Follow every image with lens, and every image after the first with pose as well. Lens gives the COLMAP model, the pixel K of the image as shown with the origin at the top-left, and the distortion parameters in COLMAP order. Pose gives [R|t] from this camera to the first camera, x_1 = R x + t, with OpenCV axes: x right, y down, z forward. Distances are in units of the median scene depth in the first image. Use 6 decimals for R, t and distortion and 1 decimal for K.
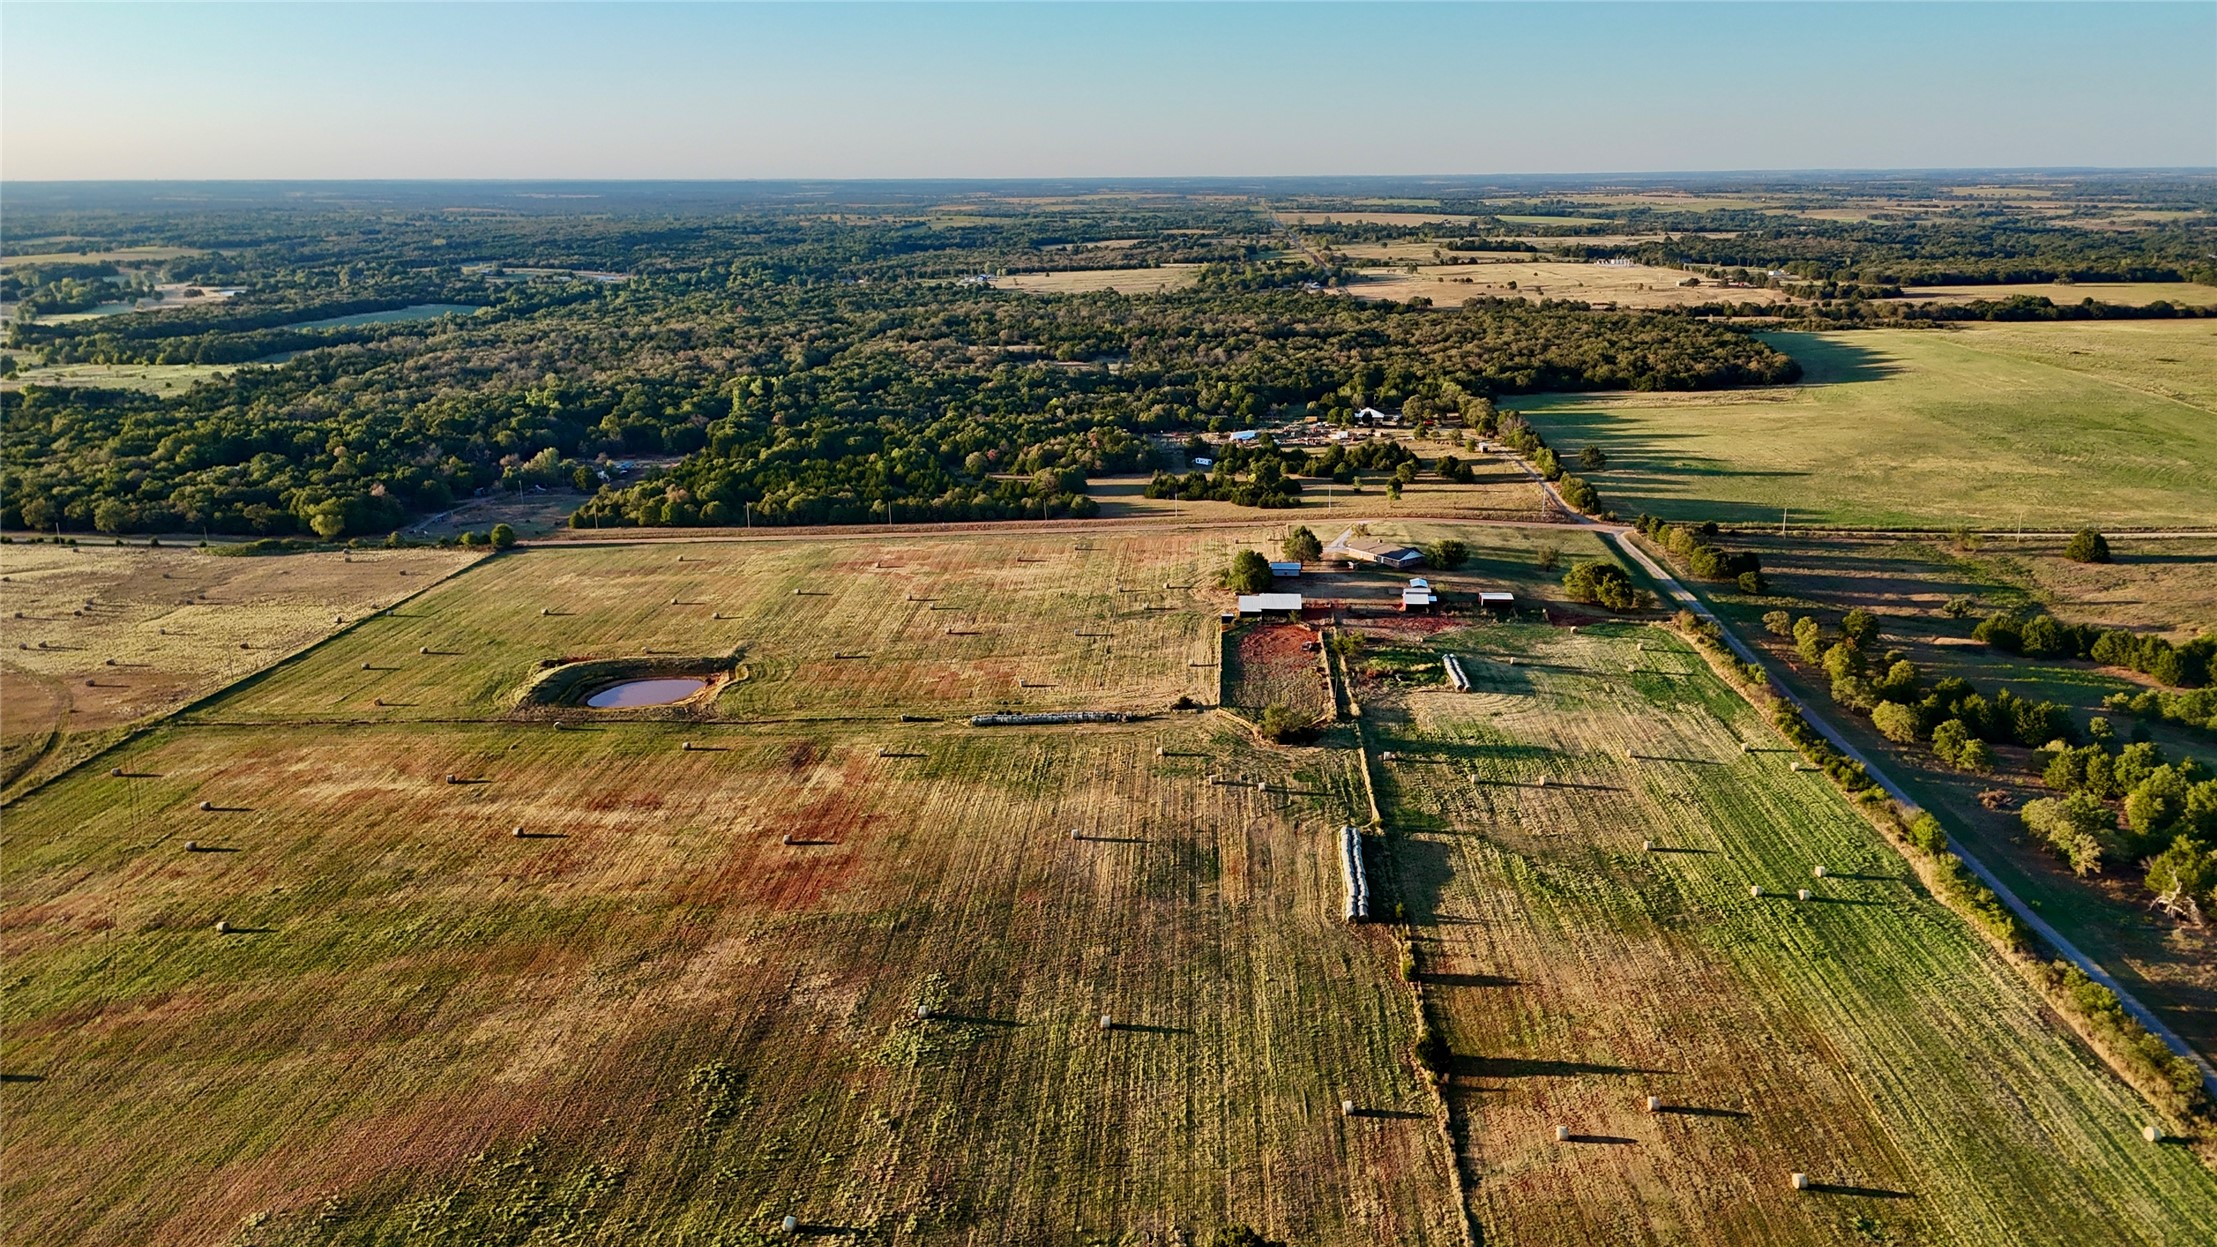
lens RADIAL K [[1632.9, 0, 1119.2], [0, 1632.9, 632.4], [0, 0, 1]] dist [0.071217, -0.063727]
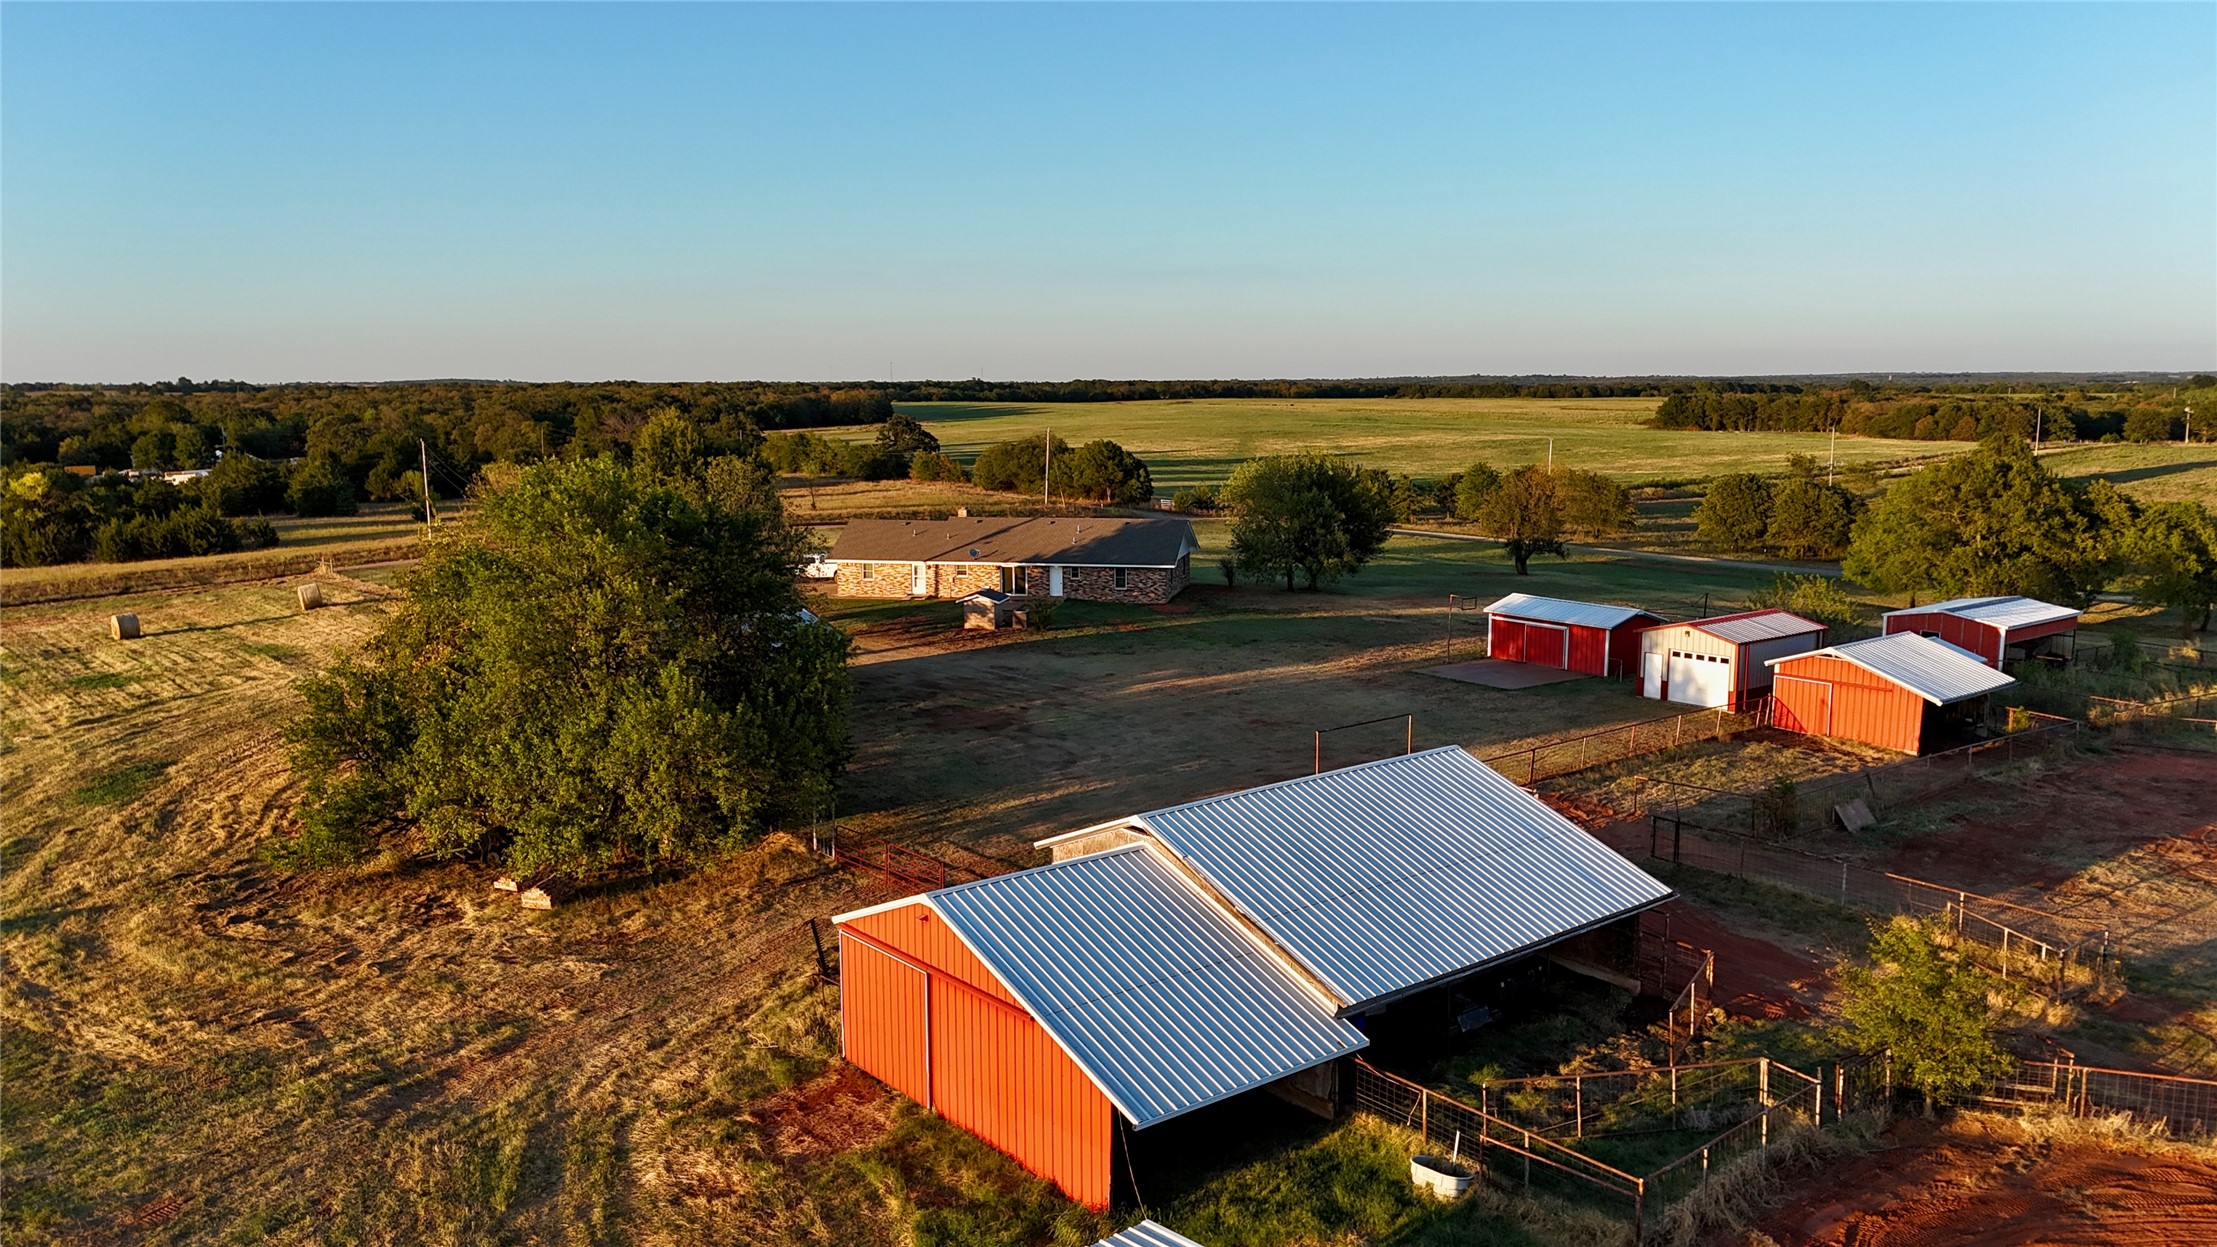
lens RADIAL K [[1627.7, 0, 1140.2], [0, 1627.7, 617.4], [0, 0, 1]] dist [0.069915, -0.070291]
pose [[0.720541, -0.092759, 0.687180, 0.034526], [0.184343, 0.980975, -0.060875, -0.033093], [-0.668460, 0.170540, 0.723932, 1.066254]]
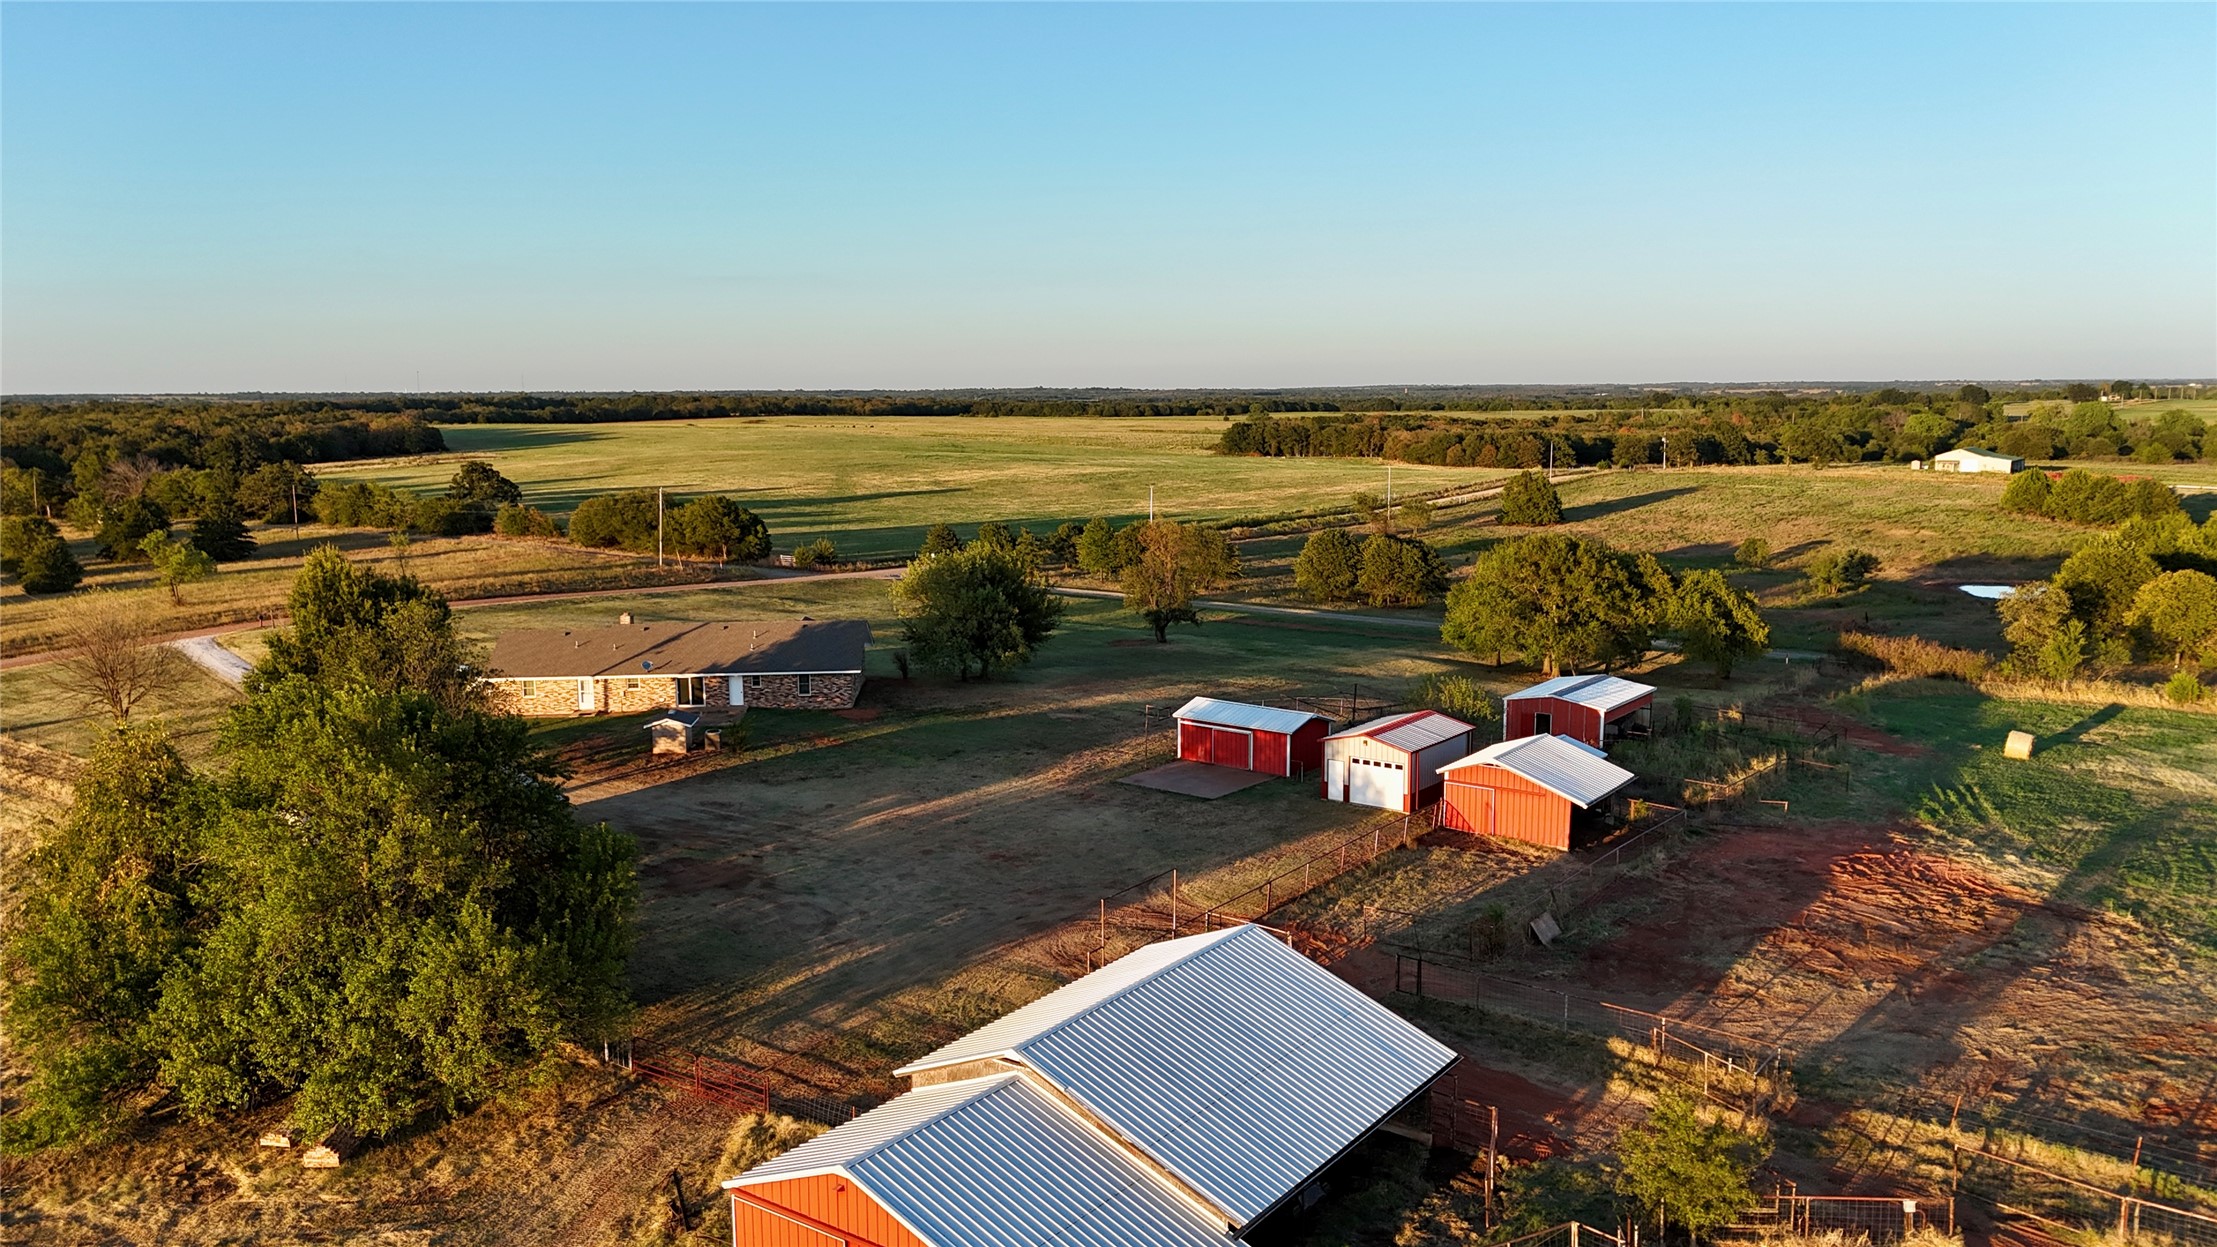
lens RADIAL K [[1620.6, 0, 1139.0], [0, 1620.6, 613.1], [0, 0, 1]] dist [0.061462, -0.060511]
pose [[0.516047, -0.110096, 0.849456, 0.020227], [0.231161, 0.972810, -0.014347, -0.049983], [-0.824779, 0.203765, 0.527465, 1.071463]]
